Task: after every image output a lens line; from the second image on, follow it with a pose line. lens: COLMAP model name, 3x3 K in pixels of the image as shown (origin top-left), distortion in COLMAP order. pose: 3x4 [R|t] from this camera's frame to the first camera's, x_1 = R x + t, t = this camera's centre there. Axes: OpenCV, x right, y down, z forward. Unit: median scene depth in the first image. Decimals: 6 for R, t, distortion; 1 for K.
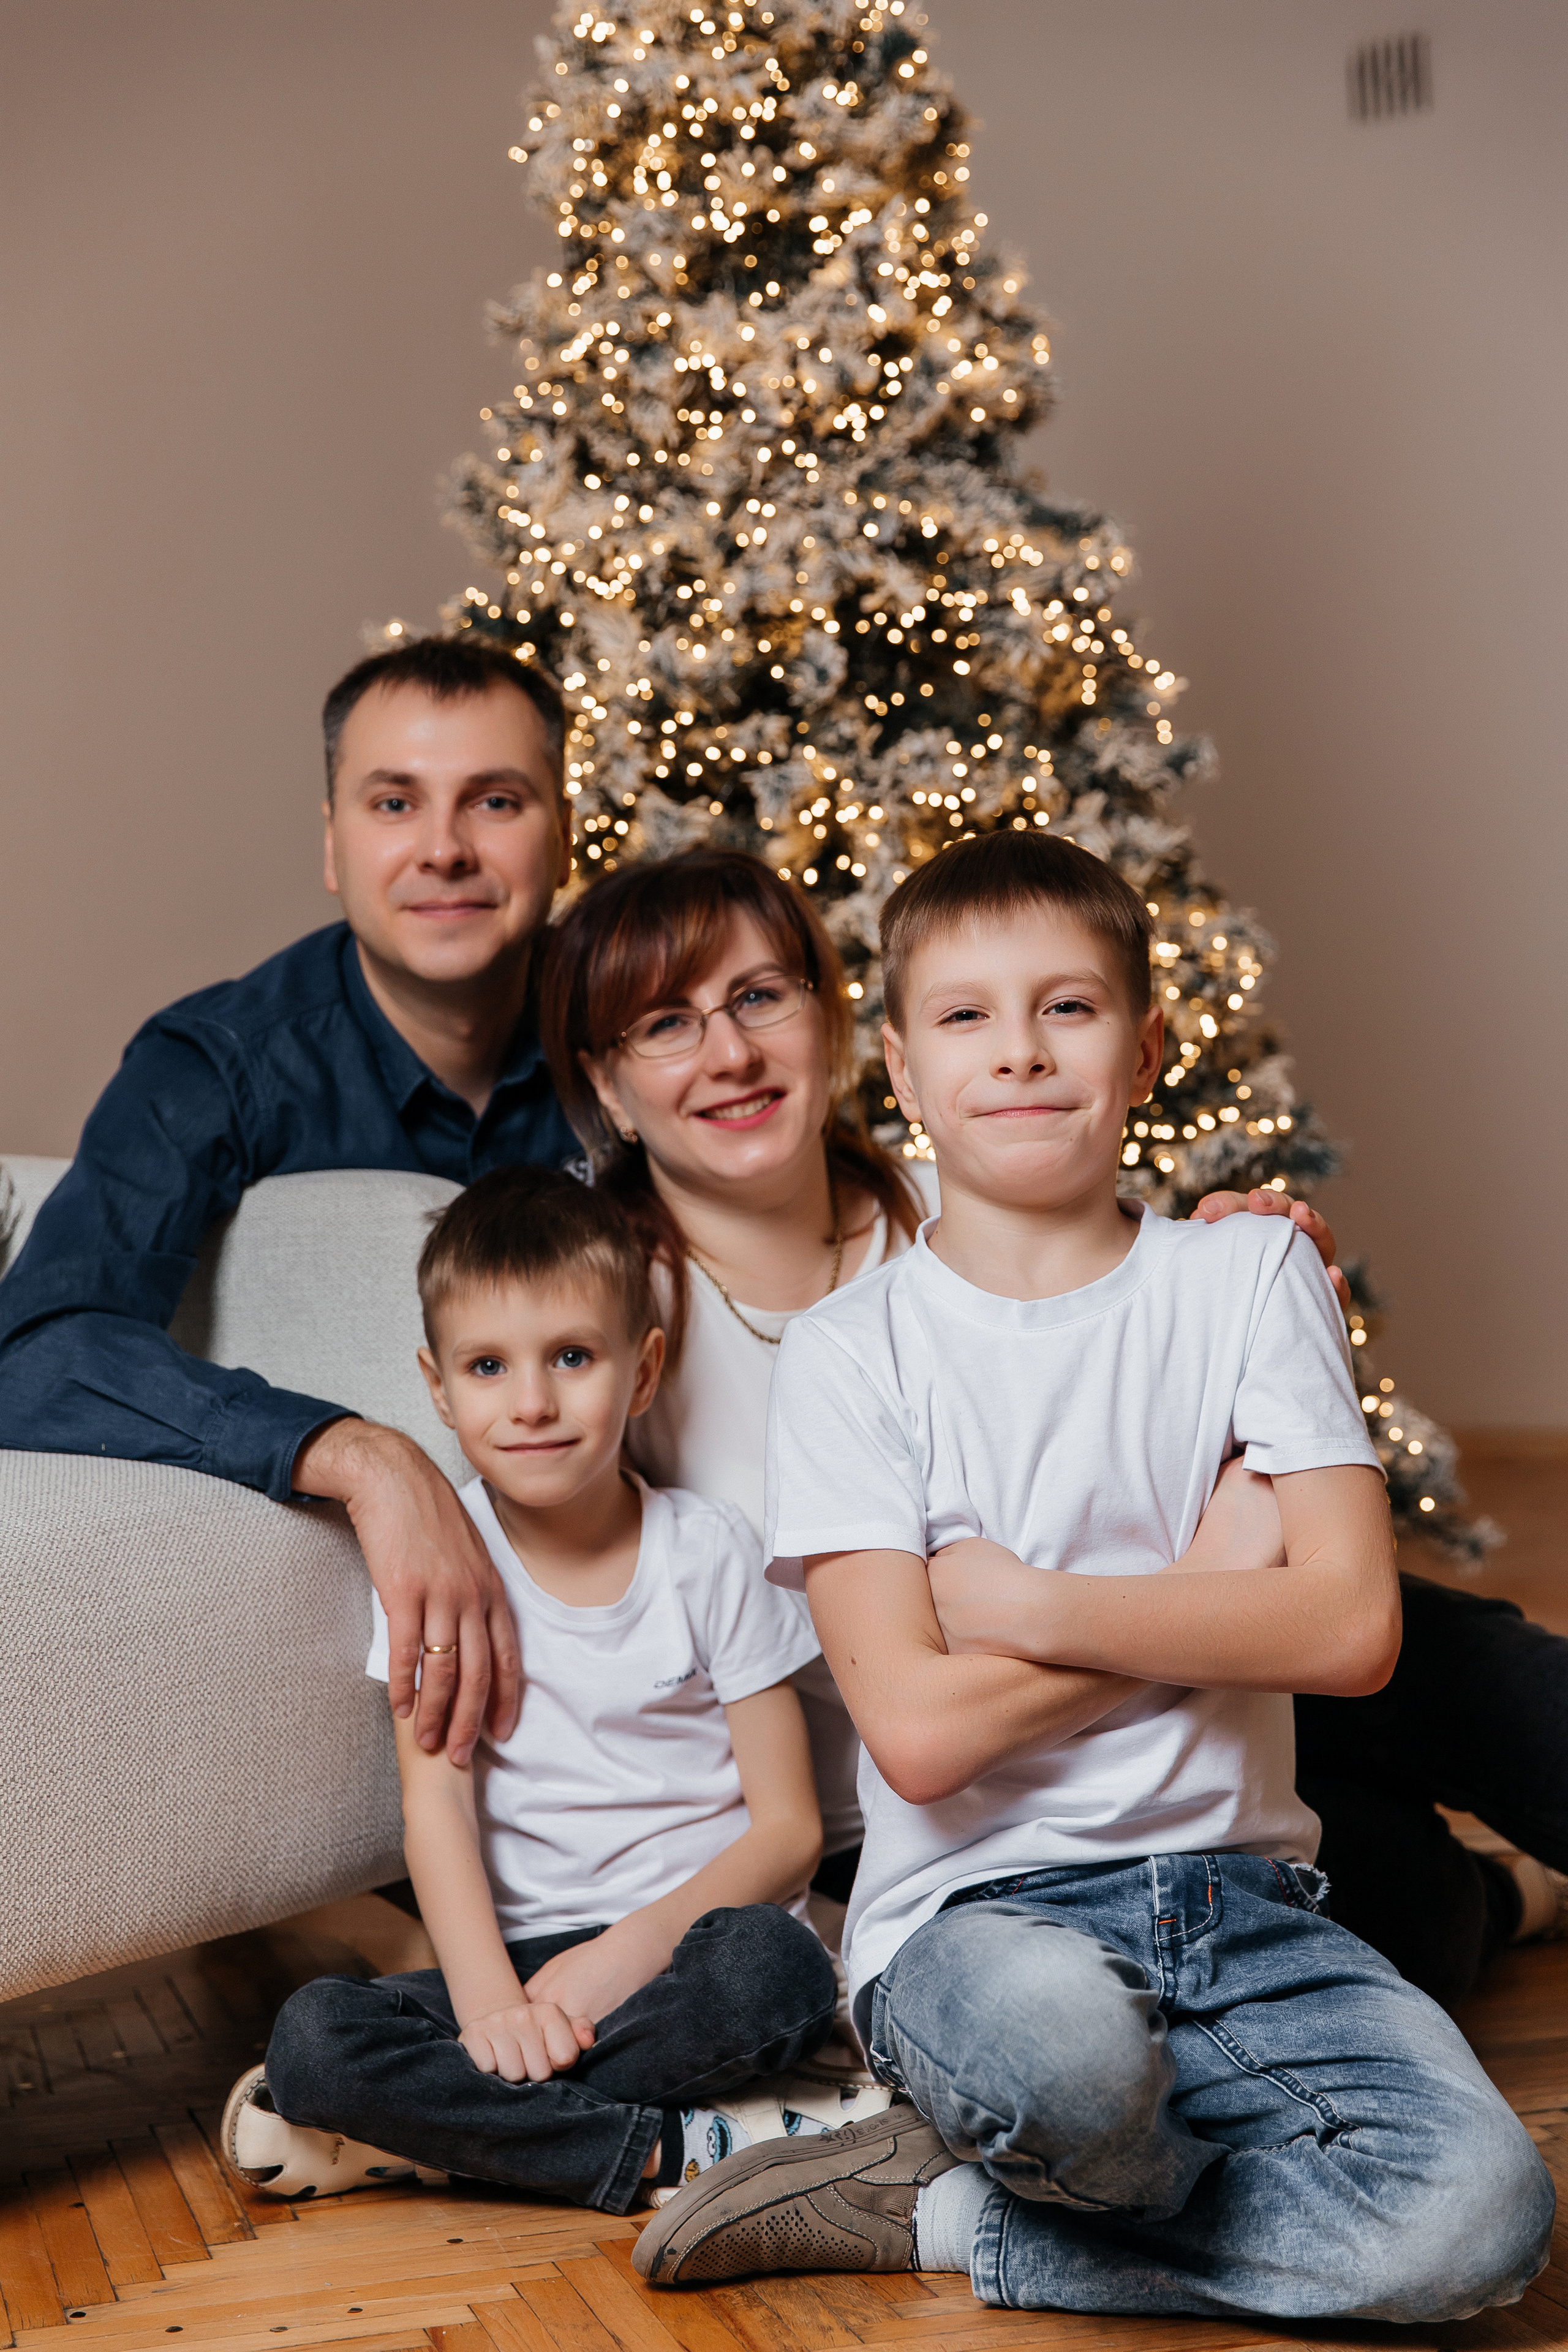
lens RADIAL K [[3679.3, 0, 784.0], [0, 3679.3, 1176.0], [0, 0, 1]] dist [-0.002723, -0.023499]
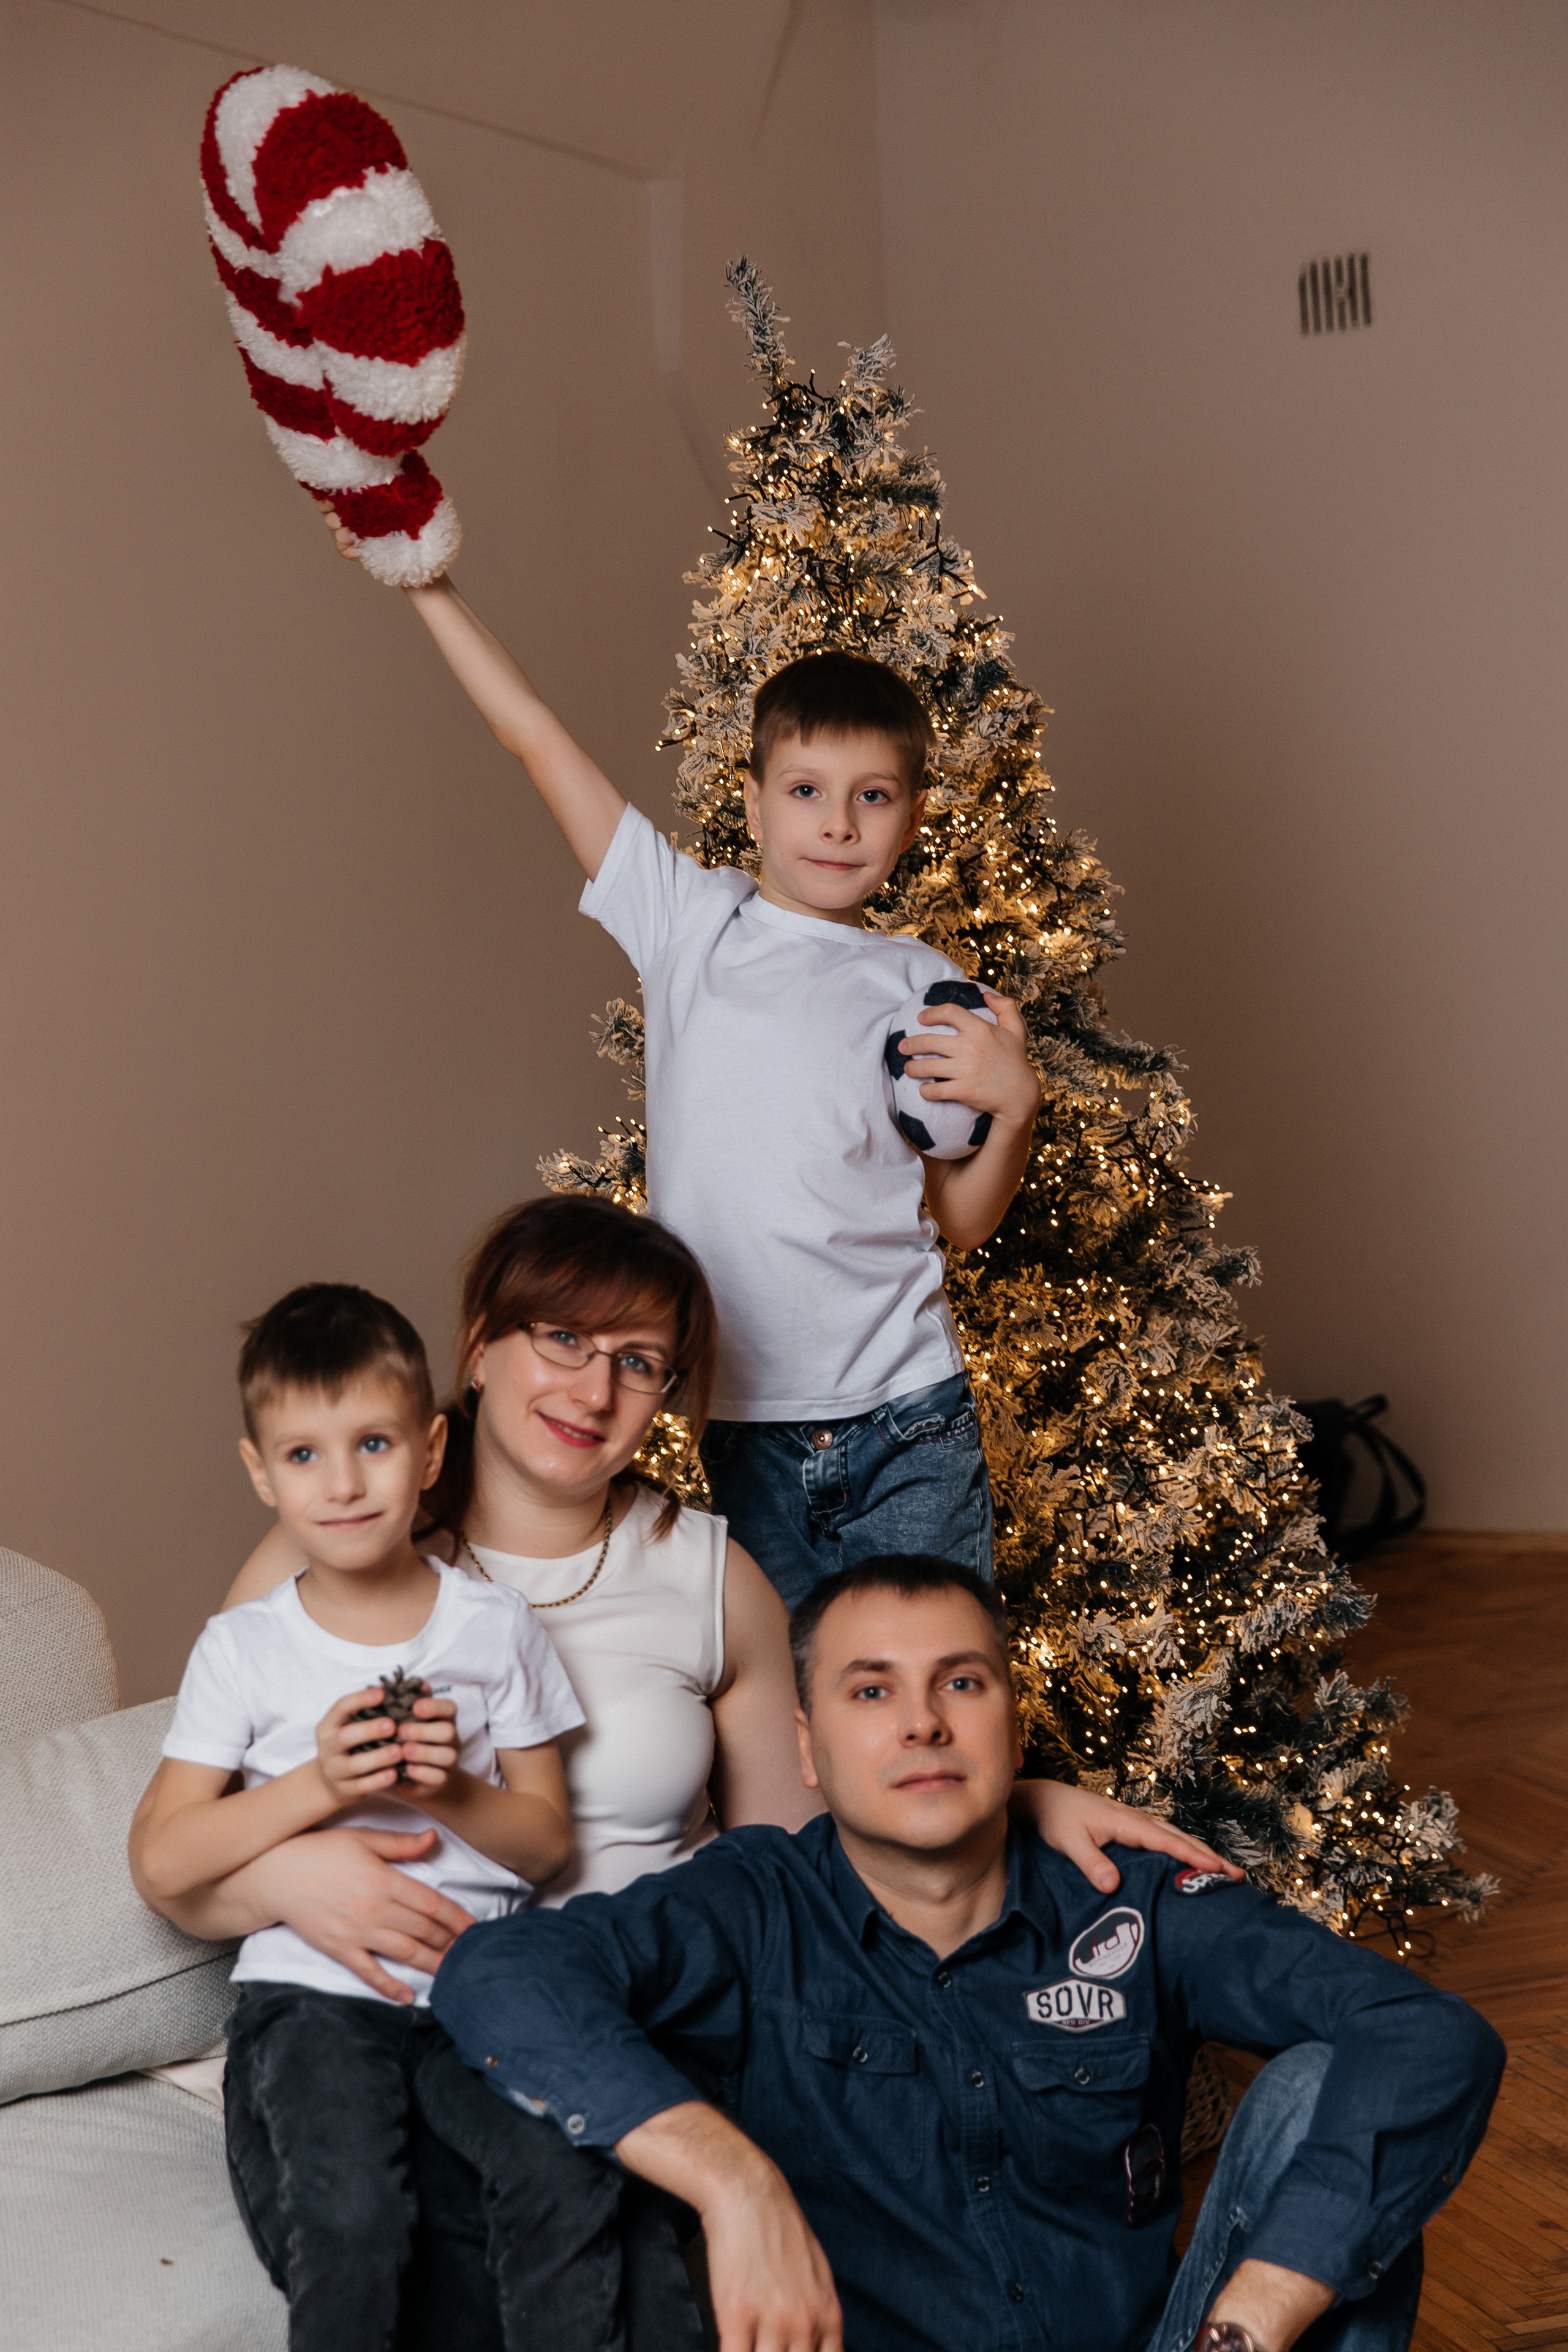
lens RADIAL K [[3569.6, 0, 788.8], [0, 3569.6, 1176.7], [0, 0, 1]] dist [-0.032046, 0.021877]
pose [[0.999374, -0.017135, 0.030964, -0.073025], [0.015149, 0.997880, 0.063300, -0.225700], [-0.031983, -0.062791, 0.997514, -0.149517]]
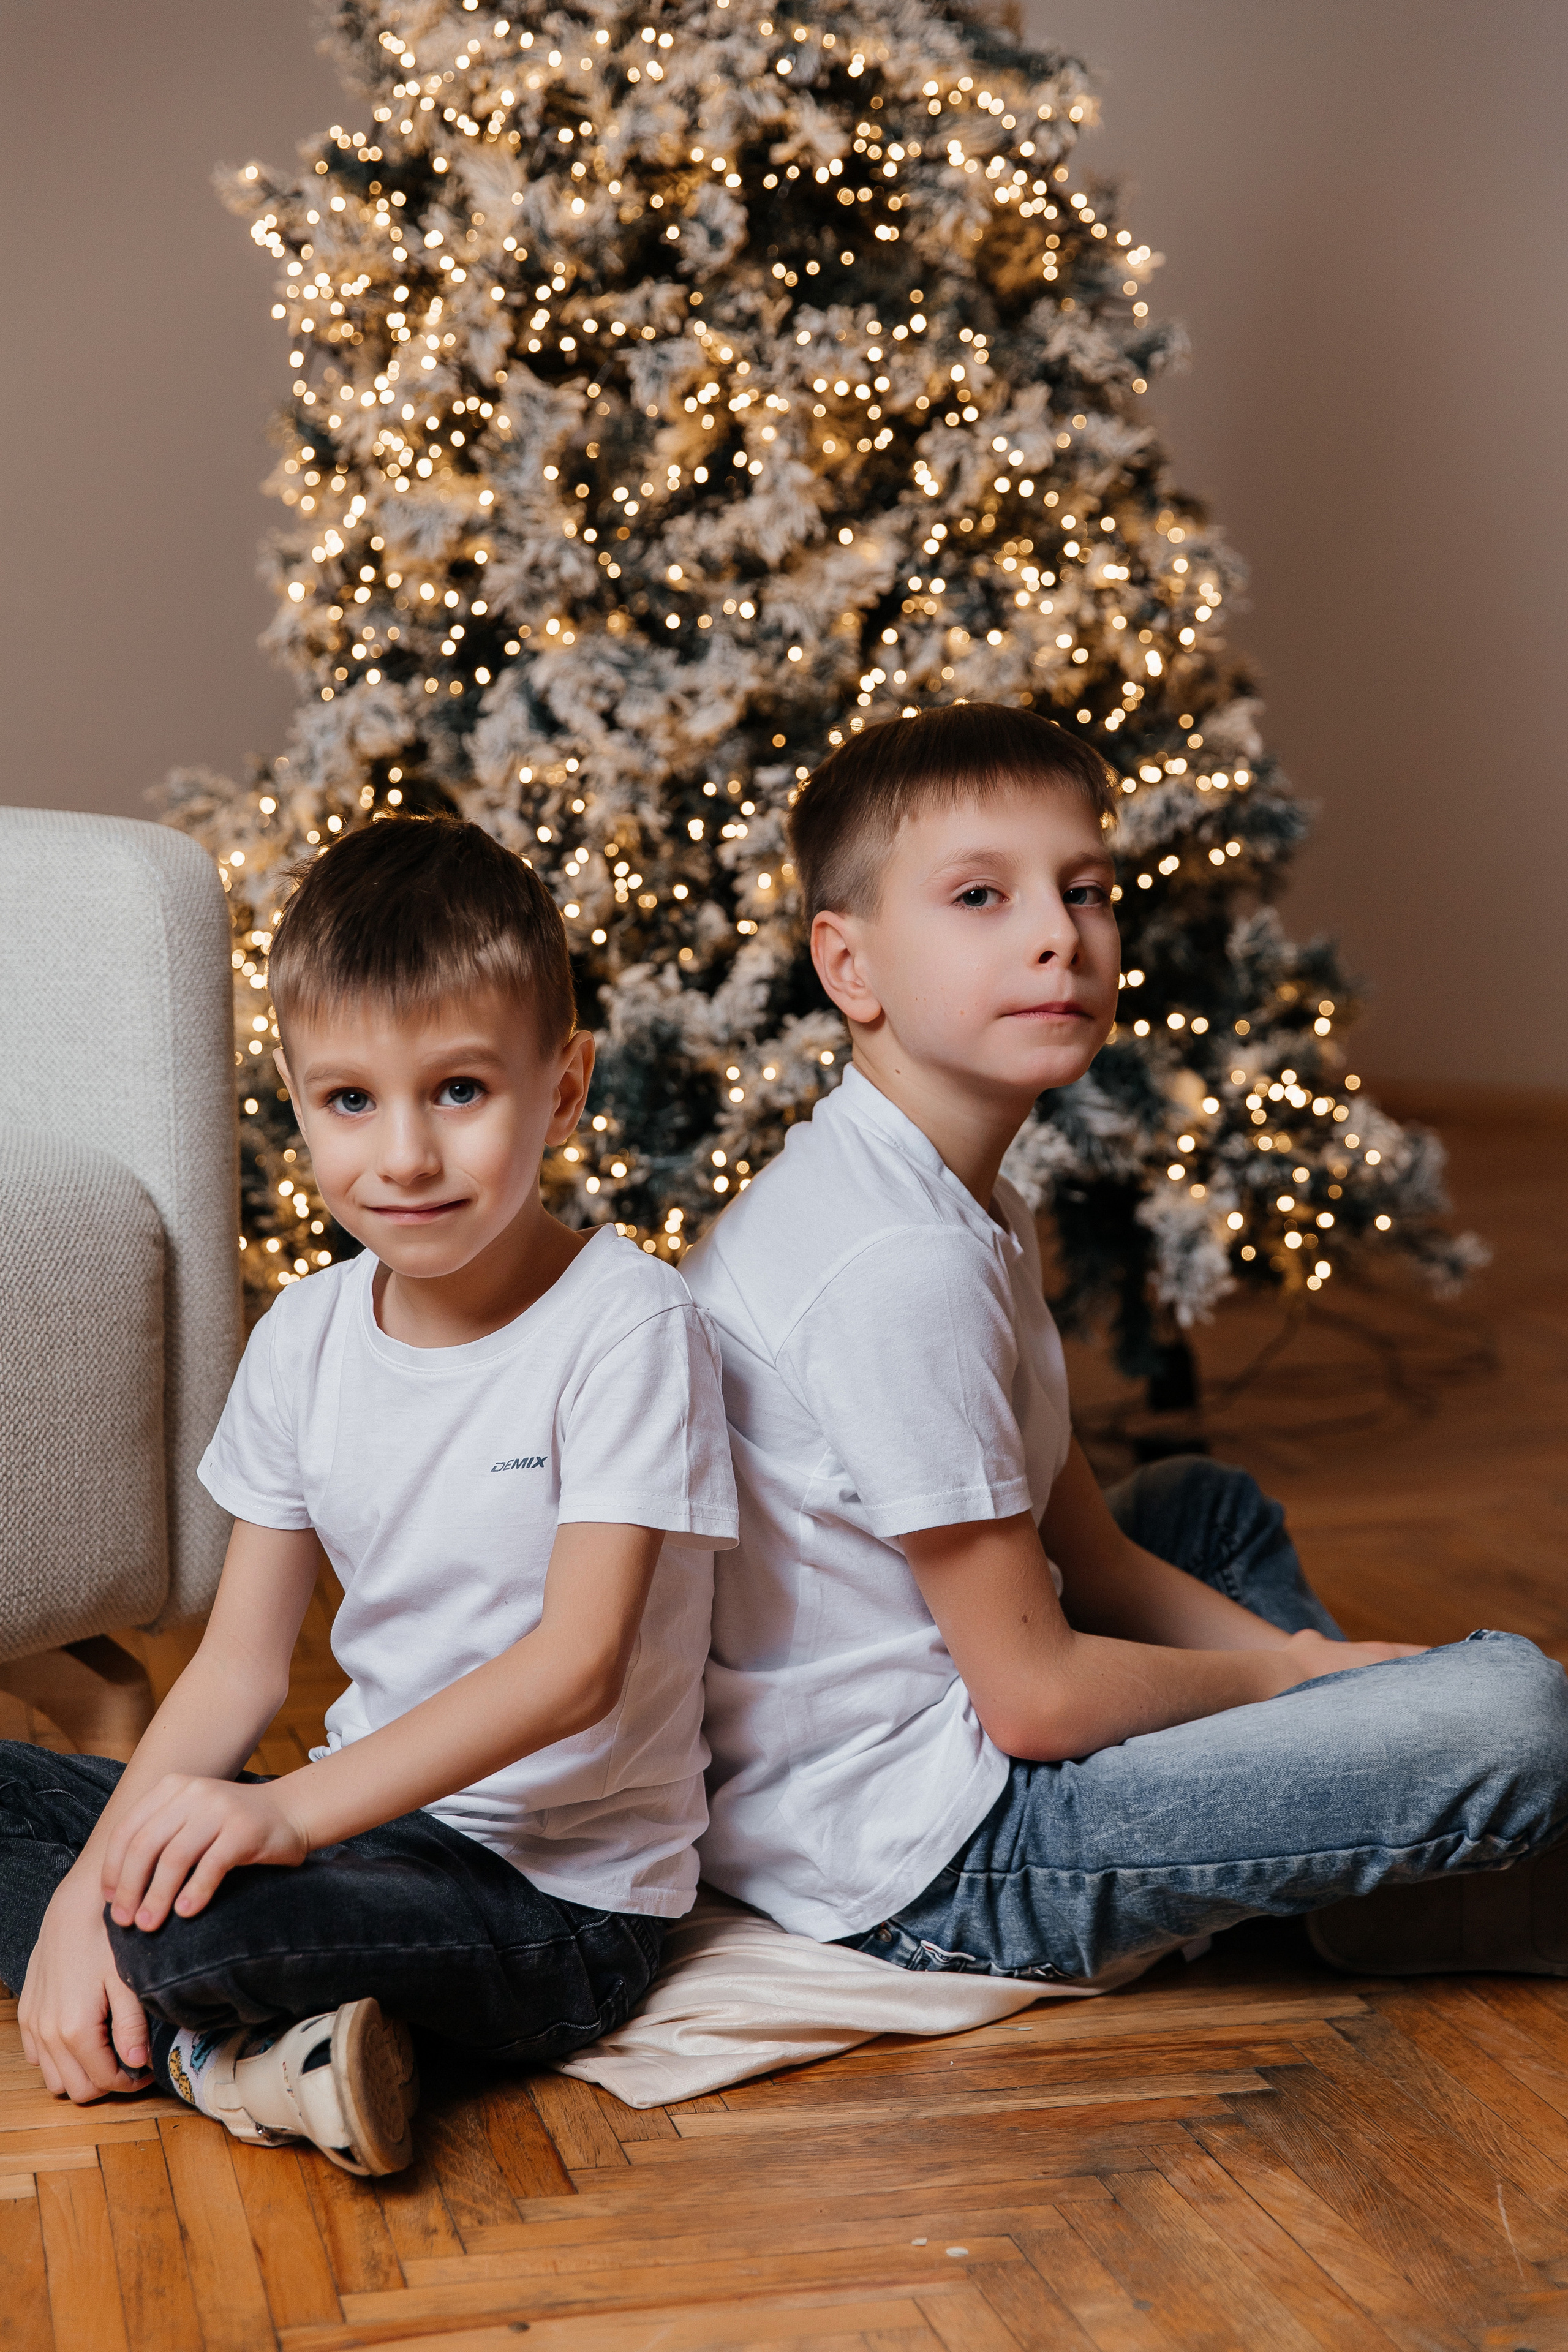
lens RADIAL K [[3788.7, 0, 775.2], [0, 3788.7, 1173.4], [0, 0, 1]] dist [-0.022482, -0.052766]
pose [[0.998179, 0.037651, -0.047127, 0.072083], [-0.032492, 0.993856, 0.105800, -0.012687], [0.050821, -0.104076, 0.993270, 0.099916]]
